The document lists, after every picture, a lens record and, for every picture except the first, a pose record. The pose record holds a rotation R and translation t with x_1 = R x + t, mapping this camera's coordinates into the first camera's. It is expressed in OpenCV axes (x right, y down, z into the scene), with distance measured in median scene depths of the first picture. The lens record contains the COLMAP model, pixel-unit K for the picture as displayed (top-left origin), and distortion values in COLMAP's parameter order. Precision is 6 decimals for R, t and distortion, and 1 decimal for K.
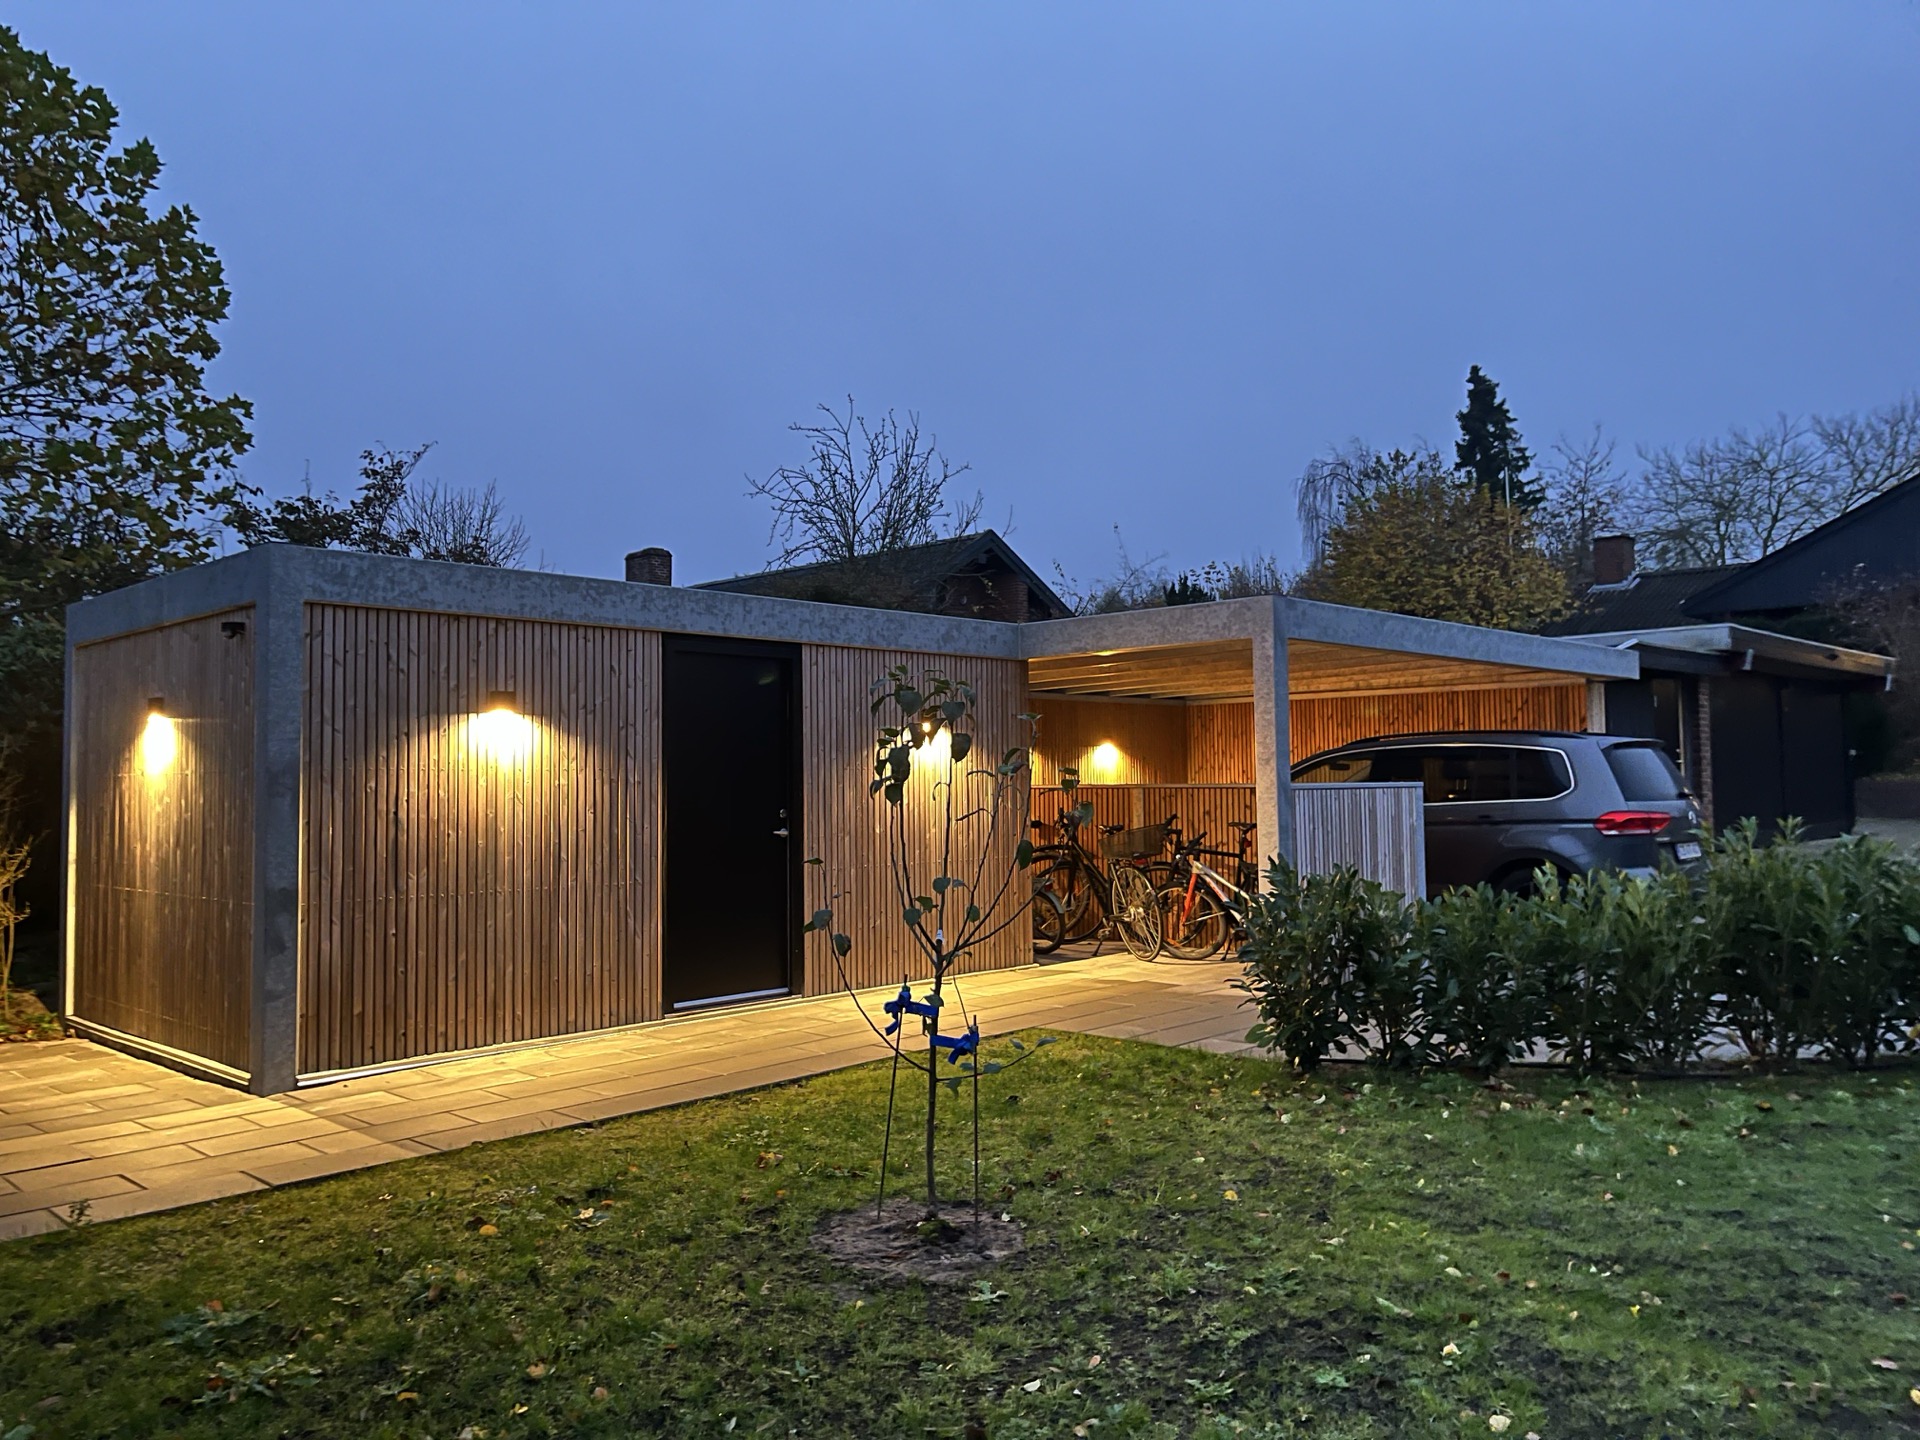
lens RADIAL K [[1454.4, 0, 947.2], [0, 1454.4, 727.9], [0, 0, 1]] dist [0.041048, -0.042587]
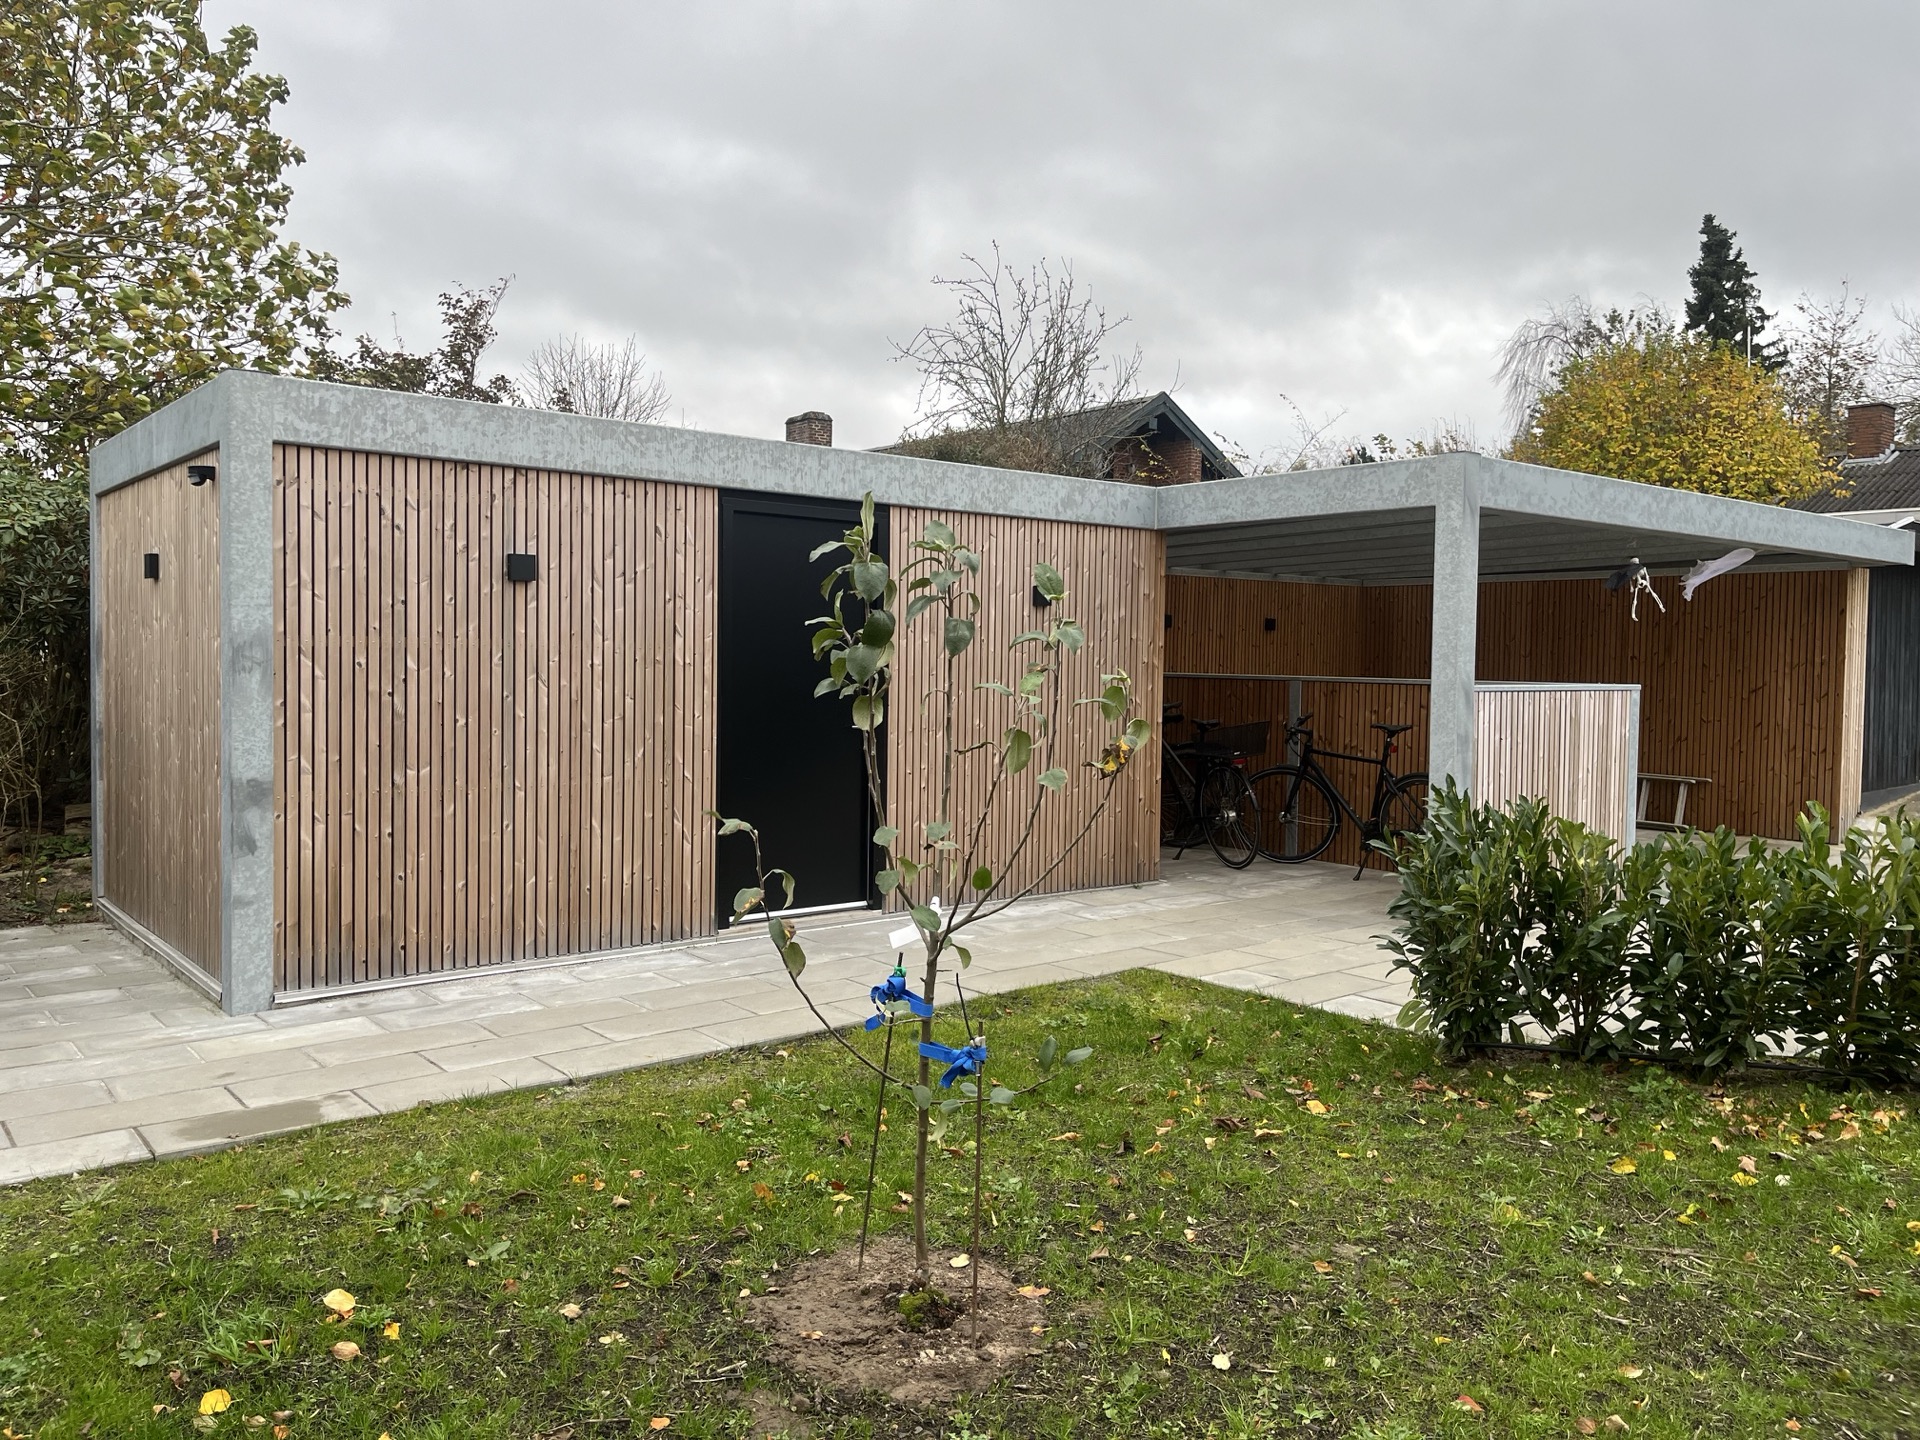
lens RADIAL K [[1454.4, 0, 961.6], [0, 1454.4, 721.5], [0, 0, 1]] dist [0.041048, -0.042587]
pose [[0.993731, 0.028166, -0.108190, 0.043111], [-0.019422, 0.996521, 0.081041, -0.001498], [0.110097, -0.078432, 0.990821, 0.163541]]
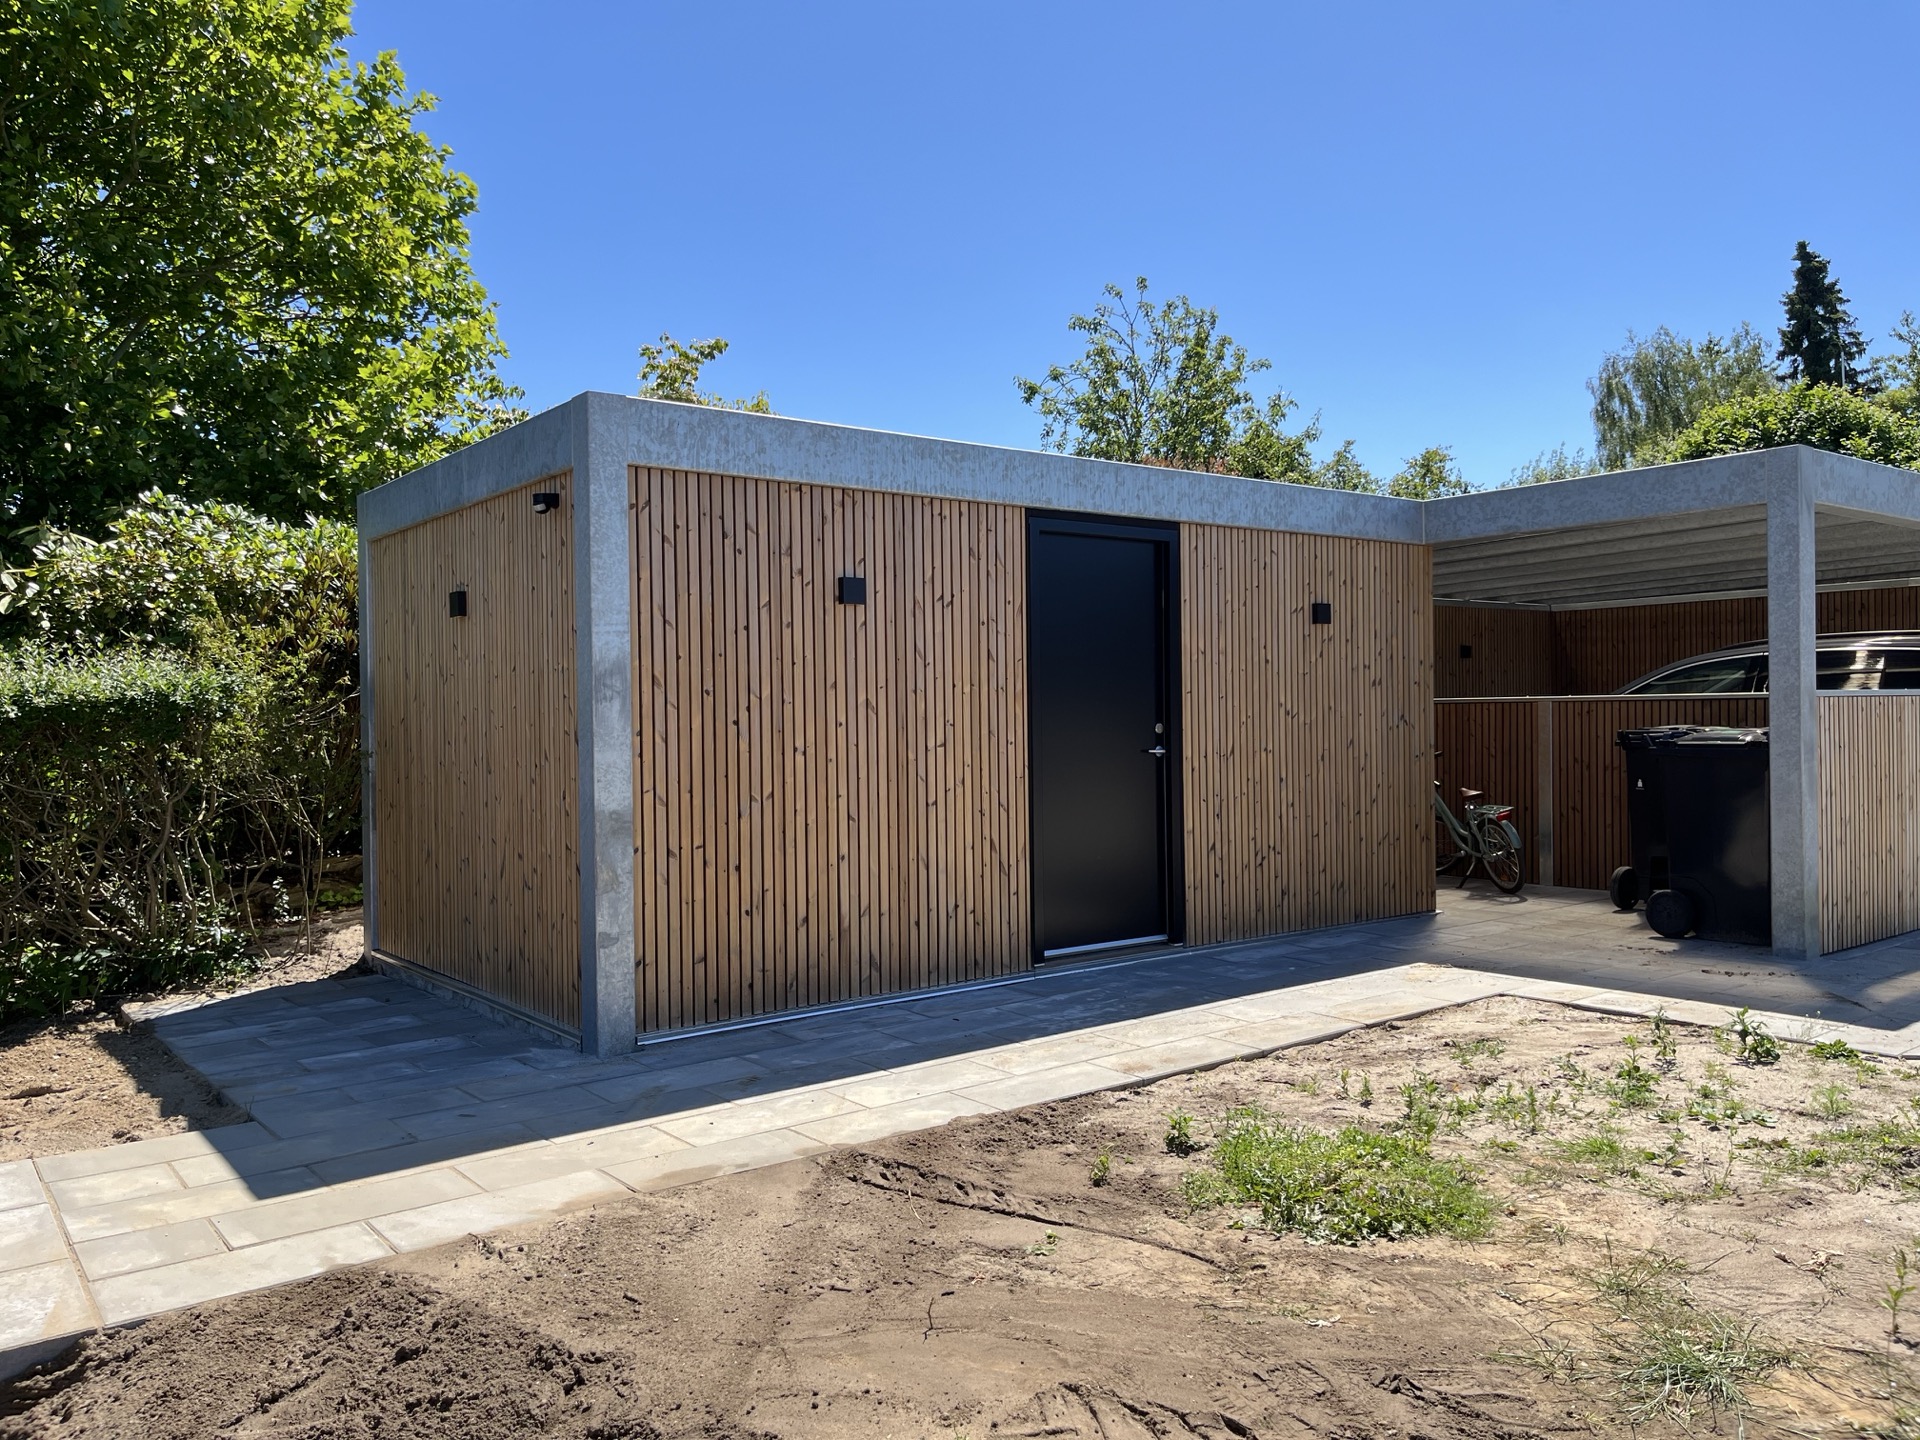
lens RADIAL K [[1454.4, 0, 977.5], [0, 1454.4, 730.5], [0, 0, 1]] dist [0.041048, -0.042587]
pose [[0.990972, -0.004188, -0.134006, -0.115005], [0.010523, 0.998858, 0.046598, 0.022599], [0.133658, -0.047587, 0.989884, 0.176168]]
